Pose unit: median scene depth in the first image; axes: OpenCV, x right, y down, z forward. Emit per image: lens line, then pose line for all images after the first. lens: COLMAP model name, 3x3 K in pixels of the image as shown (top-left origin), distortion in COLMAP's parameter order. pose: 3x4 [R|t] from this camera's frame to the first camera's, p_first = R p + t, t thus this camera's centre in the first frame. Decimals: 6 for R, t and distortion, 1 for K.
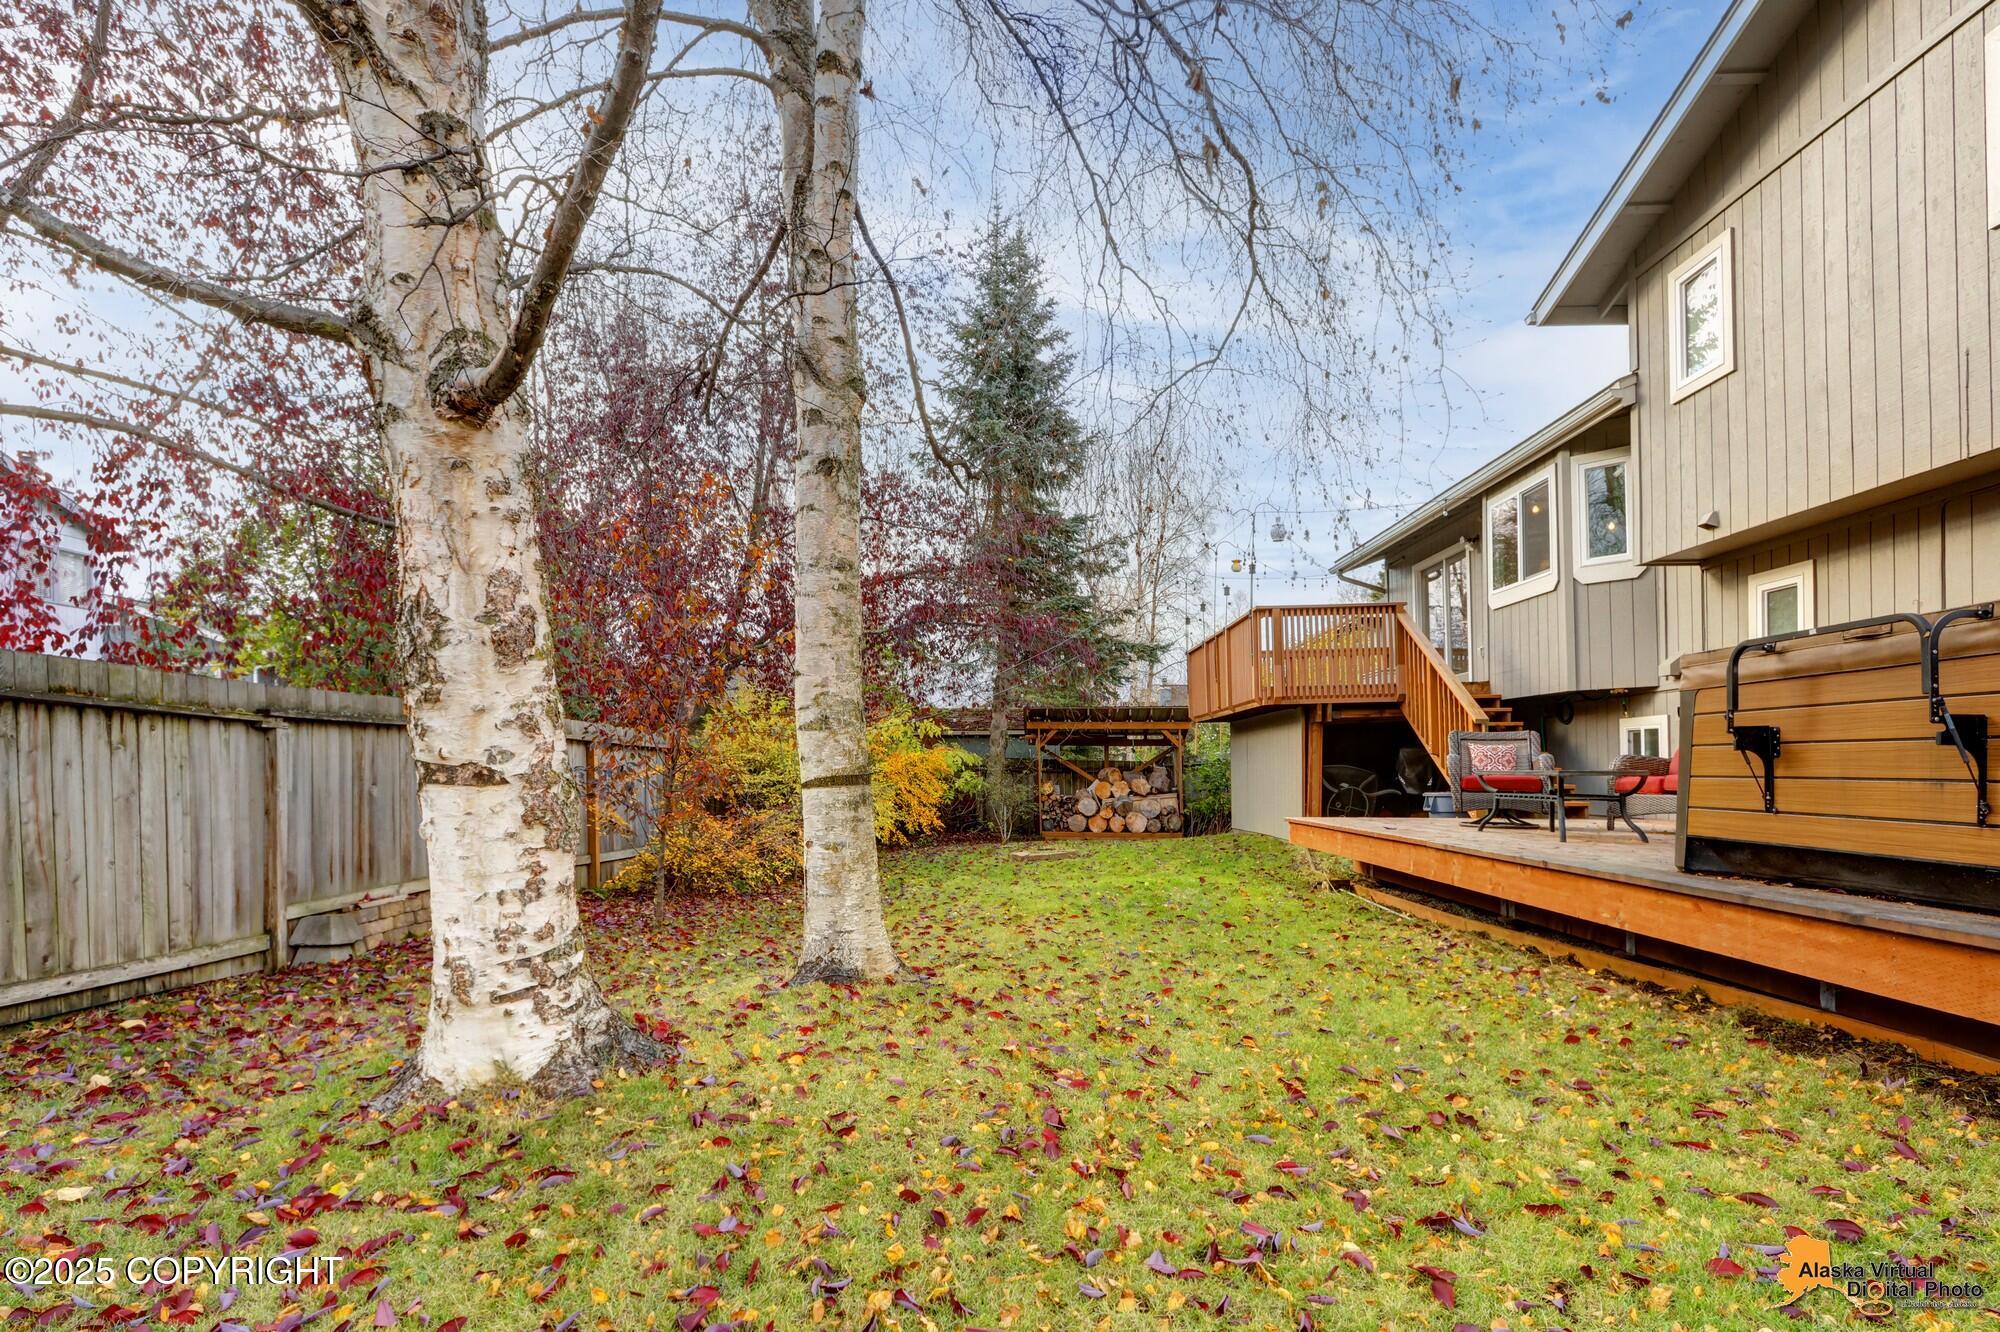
lens RADIAL K [[987.0, 0, 1002.3], [0, 987.0, 667.7], [0, 0, 1]] dist [0.000816, -0.001965]
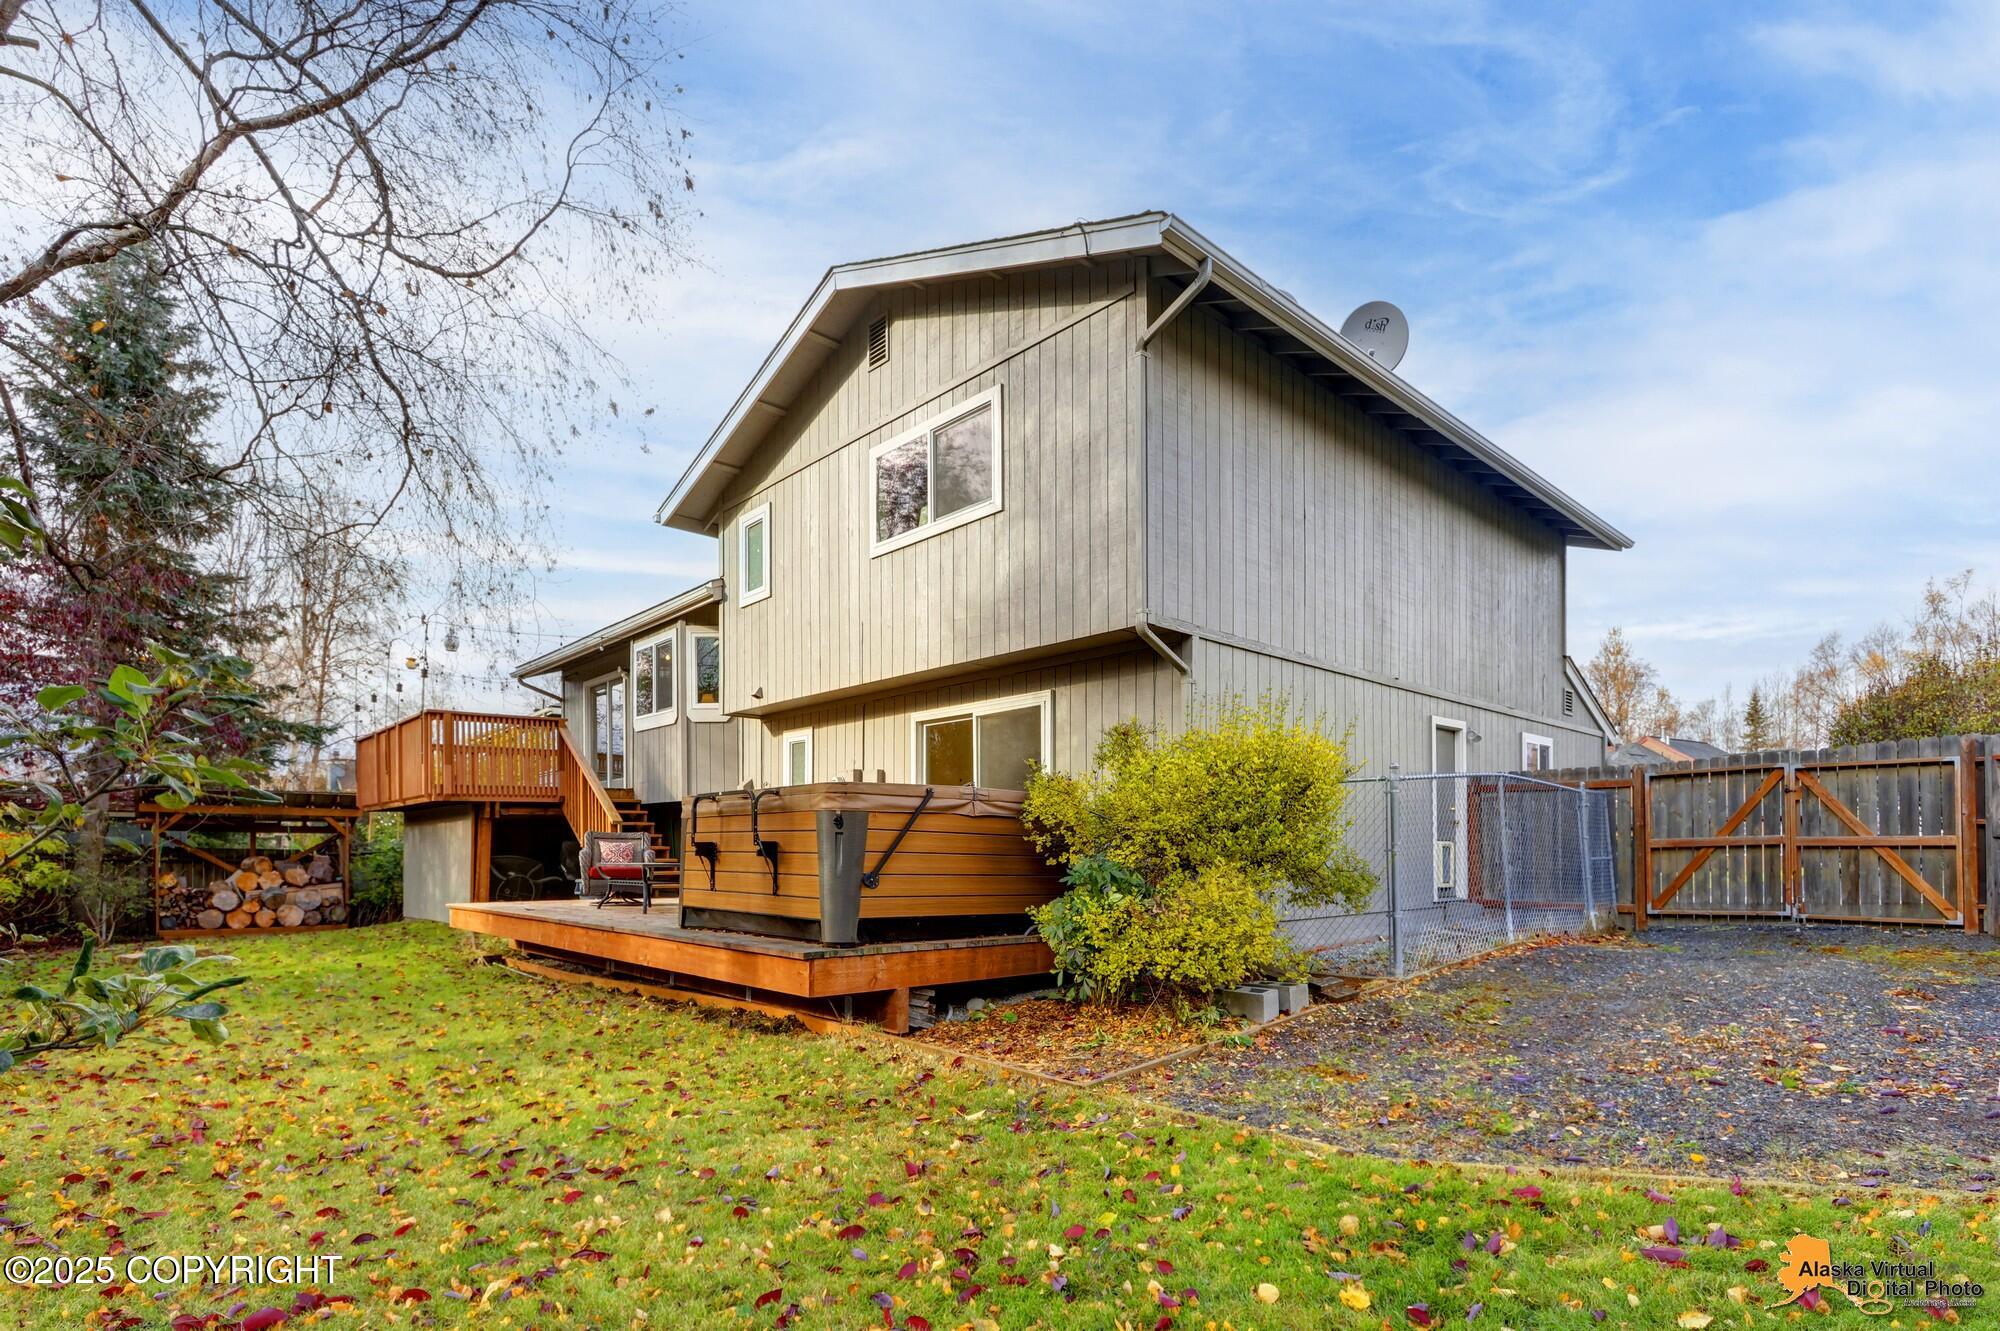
lens RADIAL K [[987.0, 0, 949.3], [0, 987.0, 830.0], [0, 0, 1]] dist [0.000816, -0.001965]
pose [[0.752486, 0.013321, 0.658474, -0.020253], [-0.064882, 0.996431, 0.053987, -0.027405], [-0.655405, -0.083348, 0.750665, -0.193740]]
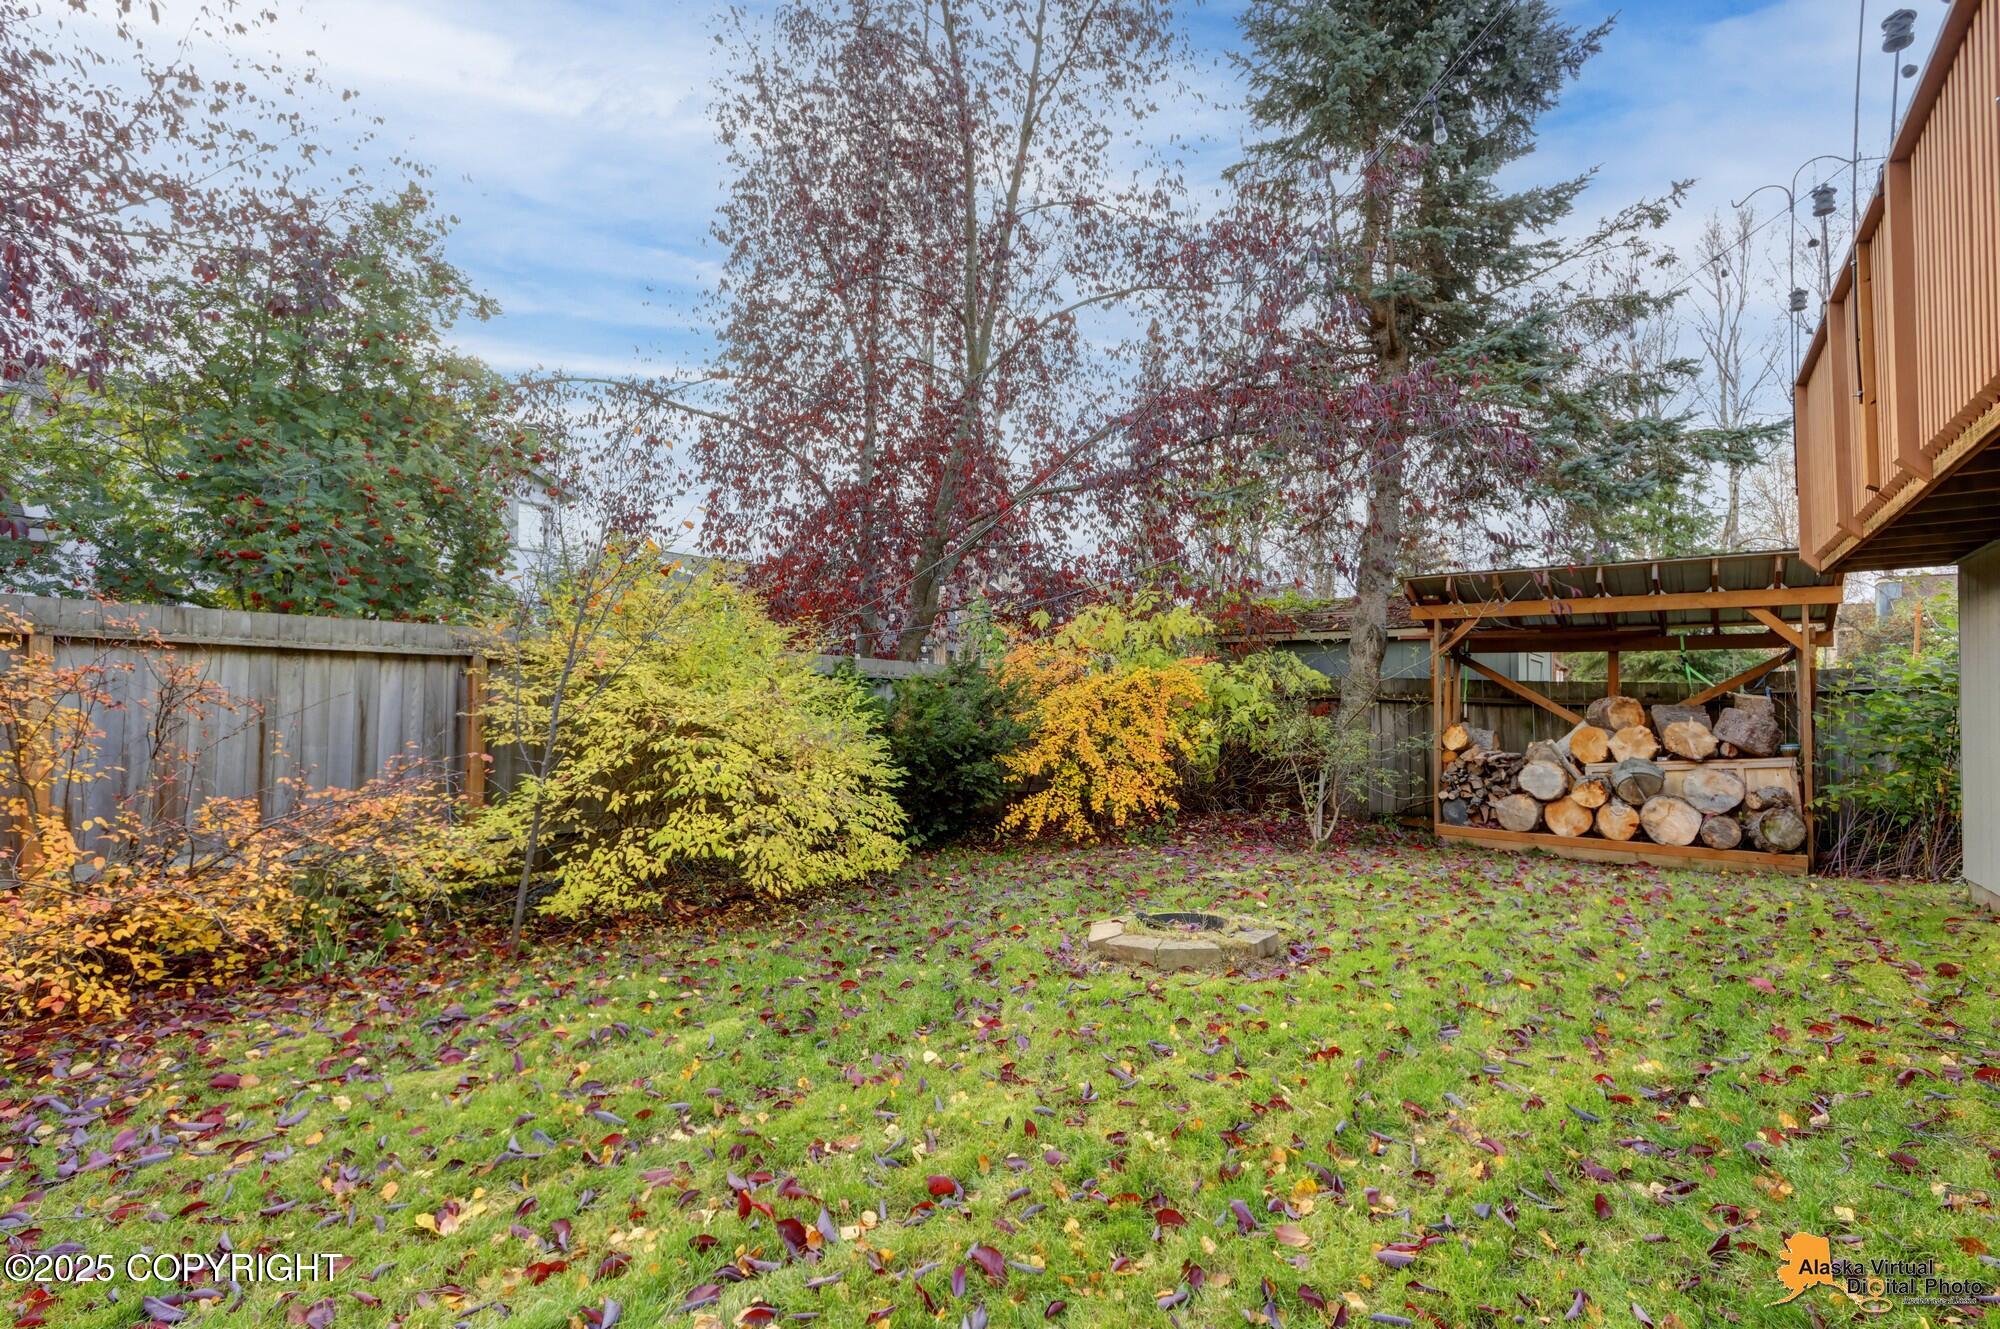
lens RADIAL K [[987.0, 0, 989.7], [0, 987.0, 667.3], [0, 0, 1]] dist [0.000816, -0.001965]
pose [[0.794231, -0.012346, -0.607490, 0.334291], [0.056729, 0.996933, 0.053907, 0.097996], [0.604961, -0.077277, 0.792496, 0.974818]]
